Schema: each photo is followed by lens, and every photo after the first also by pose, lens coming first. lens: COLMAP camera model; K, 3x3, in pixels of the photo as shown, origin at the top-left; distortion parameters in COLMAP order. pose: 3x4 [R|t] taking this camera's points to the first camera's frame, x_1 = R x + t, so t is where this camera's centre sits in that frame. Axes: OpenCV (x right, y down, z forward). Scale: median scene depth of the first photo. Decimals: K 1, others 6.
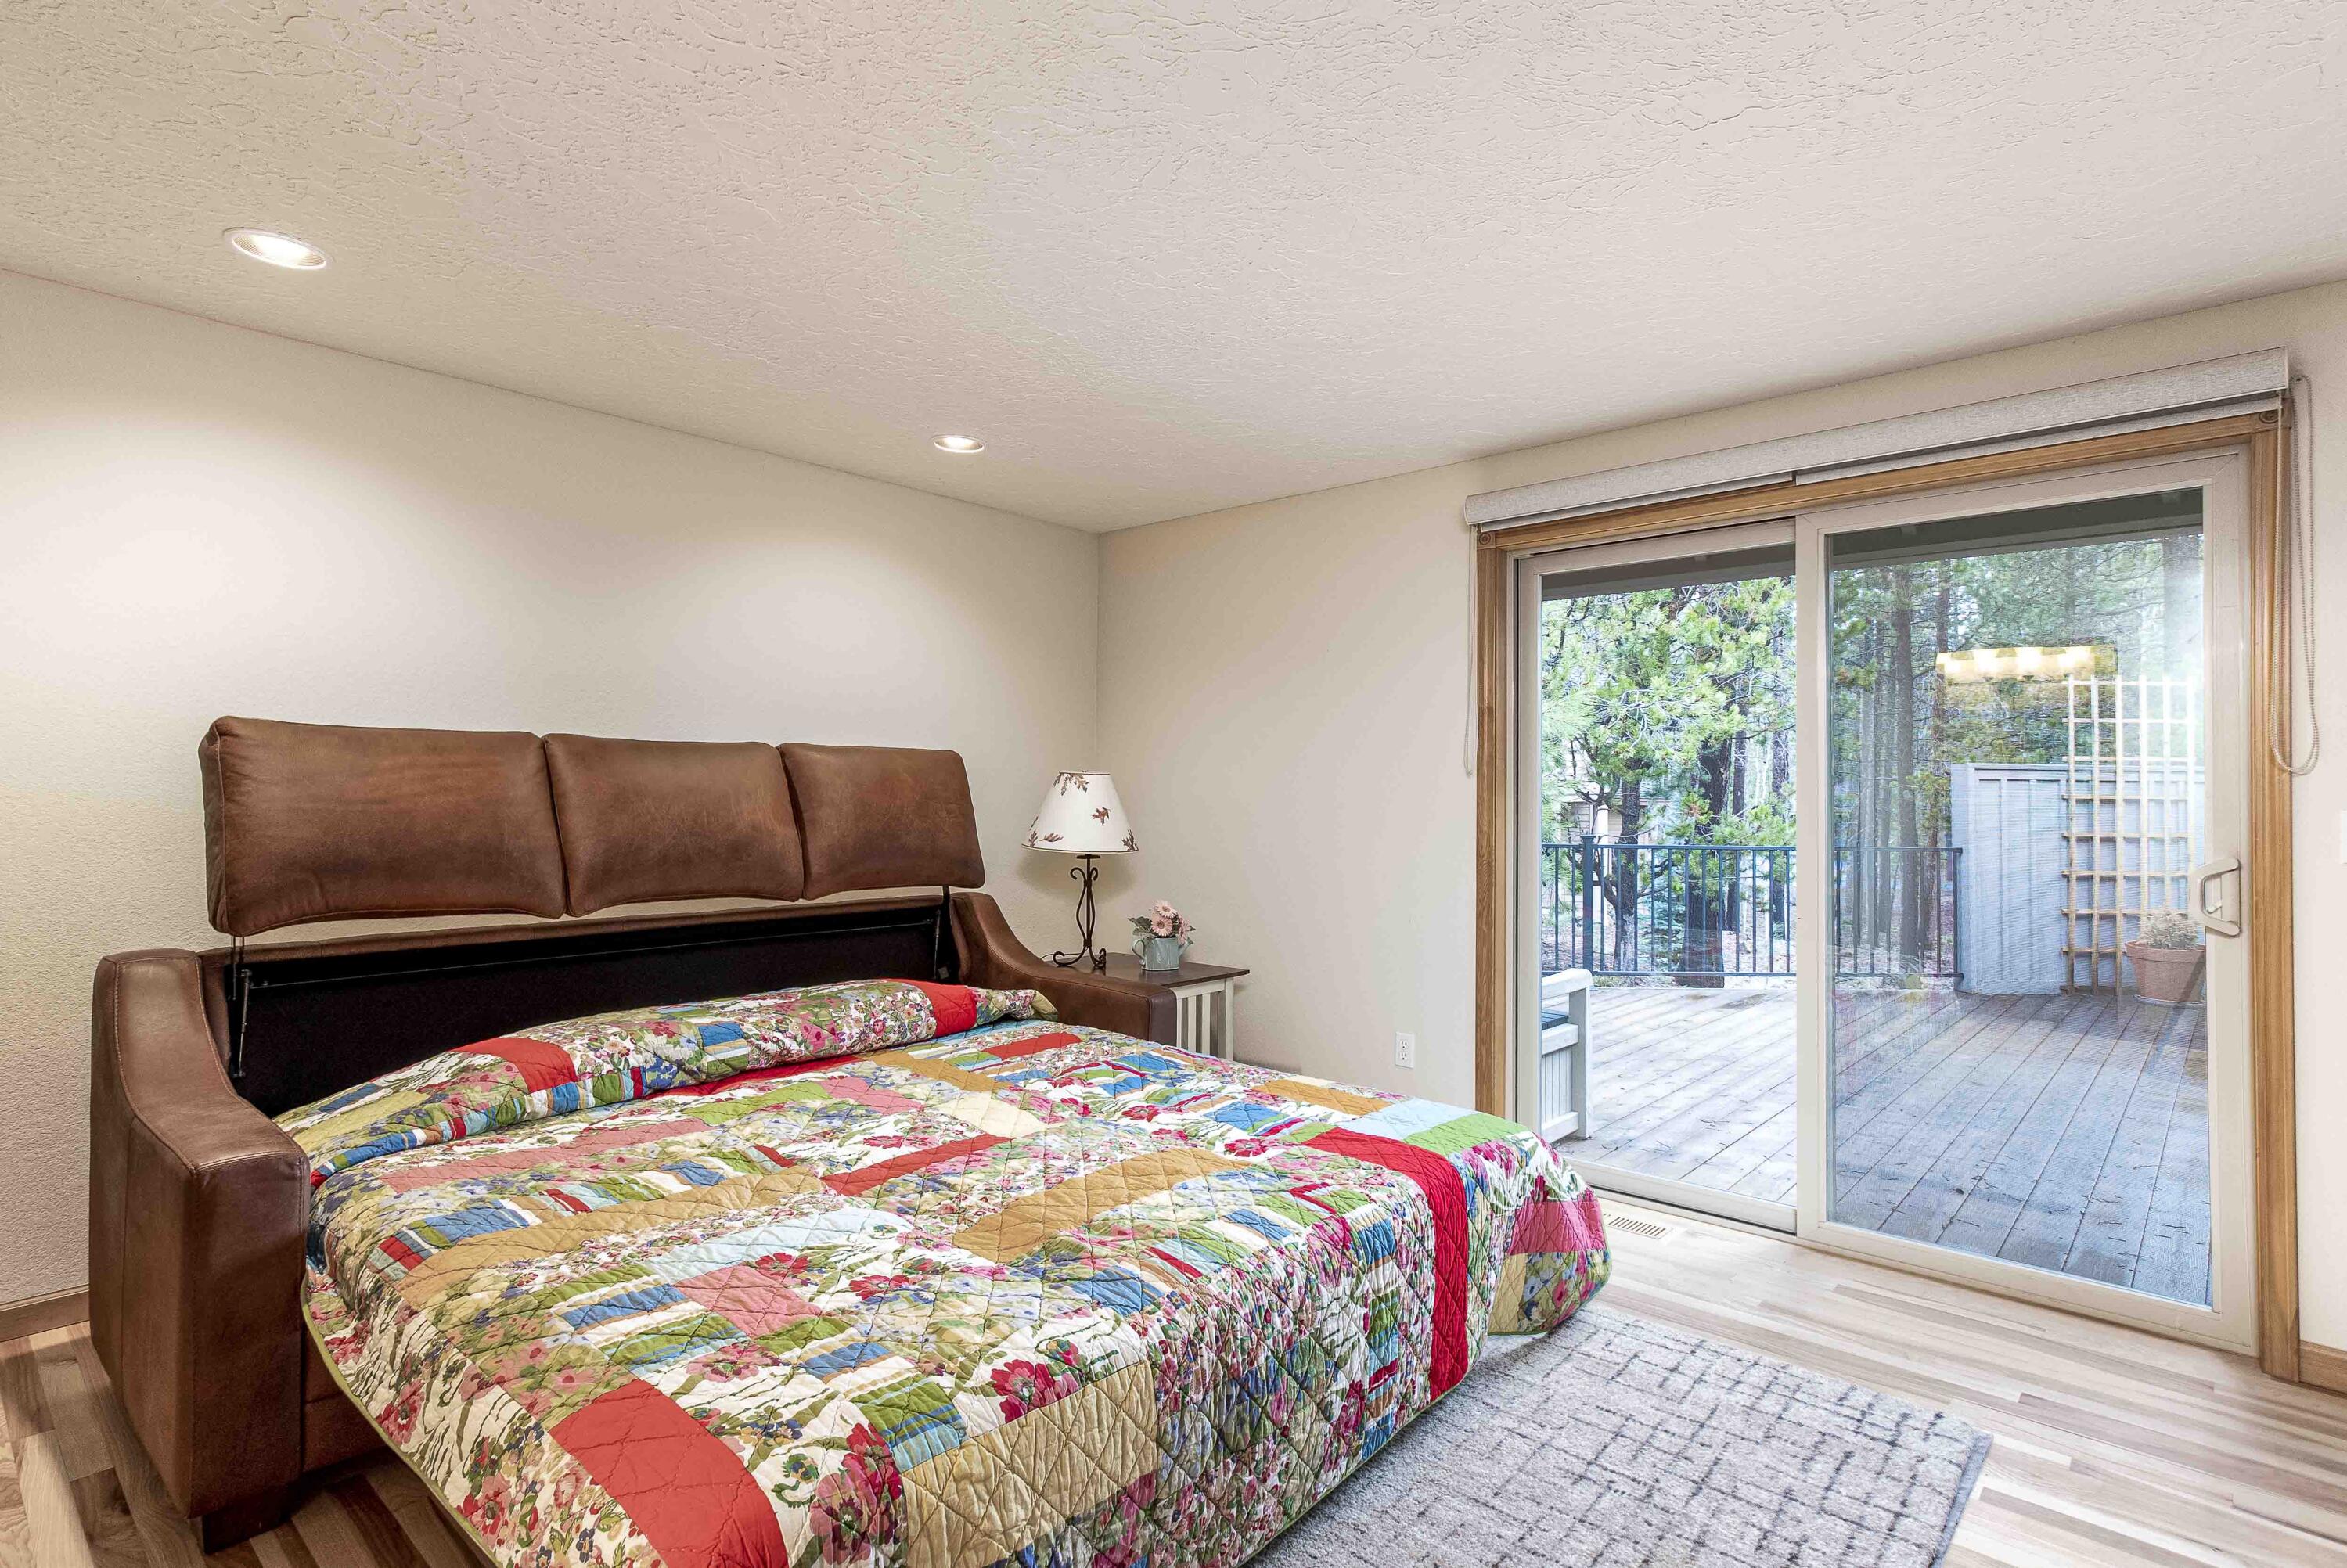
lens RADIAL K [[1171.6, 0, 1176.7], [0, 1171.6, 788.4], [0, 0, 1]] dist [0.023519, 0.000168]
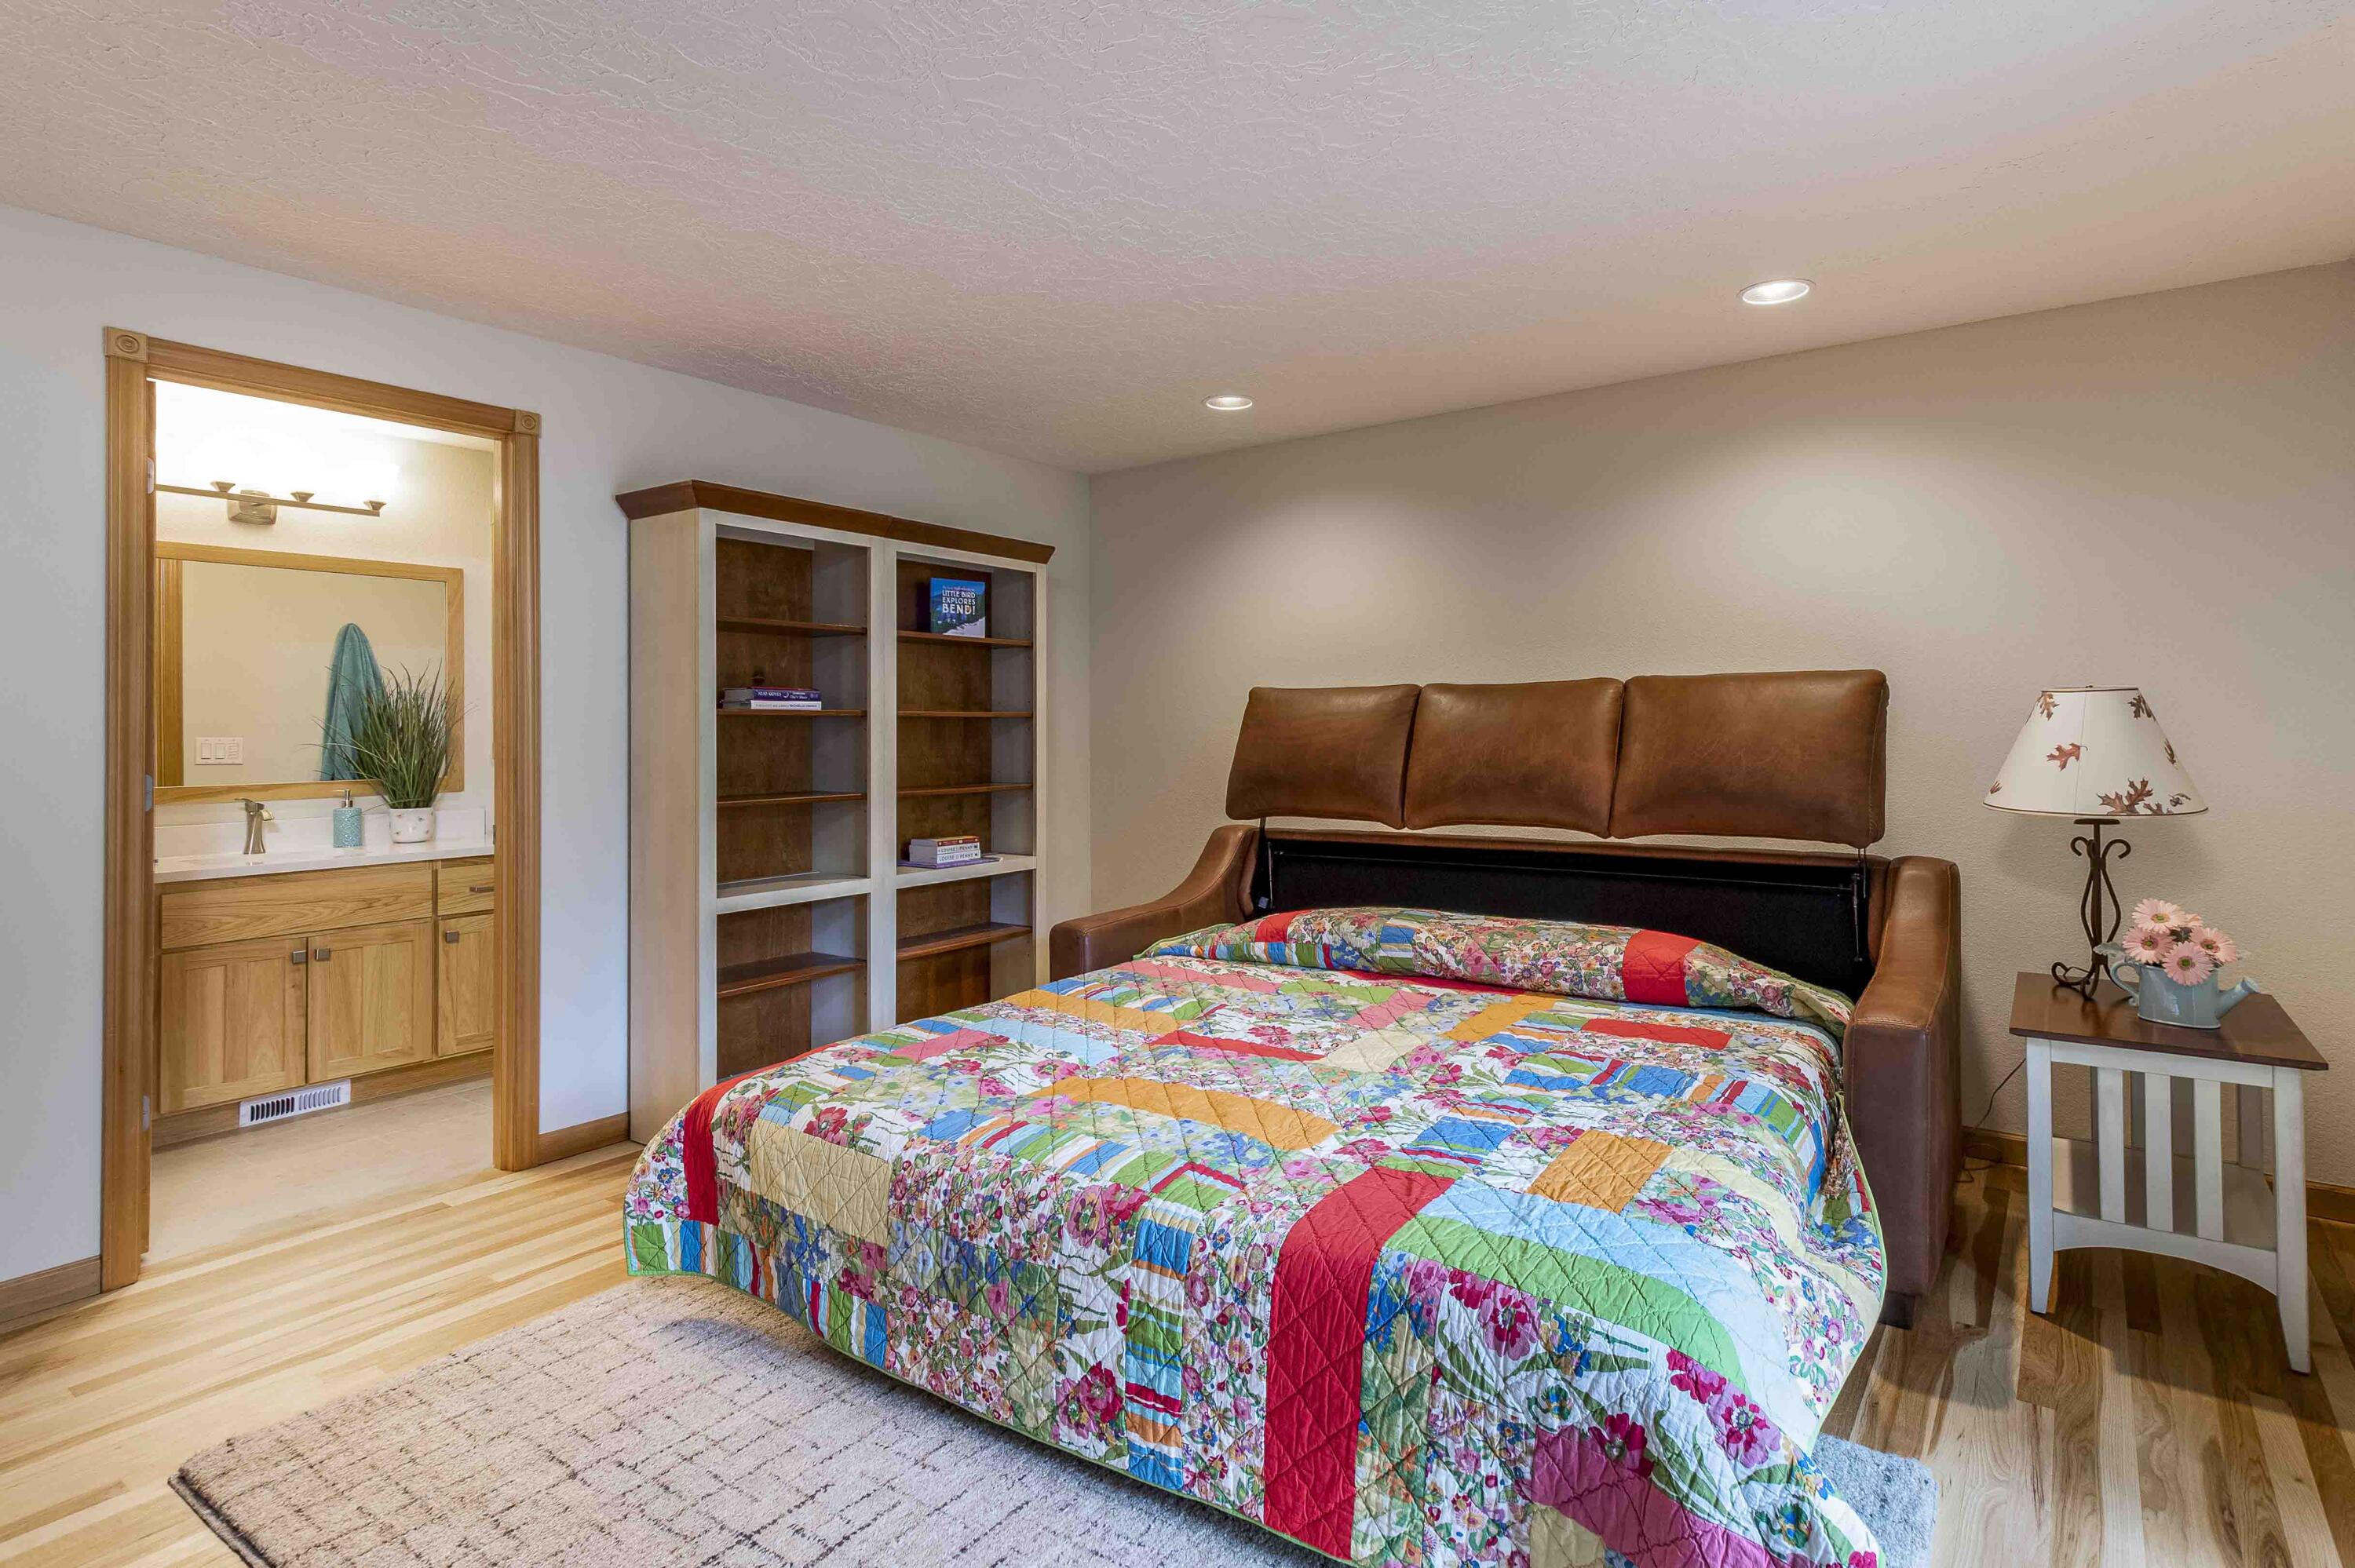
lens RADIAL K [[1197.4, 0, 1244.0], [0, 1197.4, 720.0], [0, 0, 1]] dist [0.021113, -0.000298]
pose [[0.136173, -0.017704, -0.990527, 0.996765], [0.013982, 0.999775, -0.015948, 0.014659], [0.990586, -0.011678, 0.136390, 0.889818]]
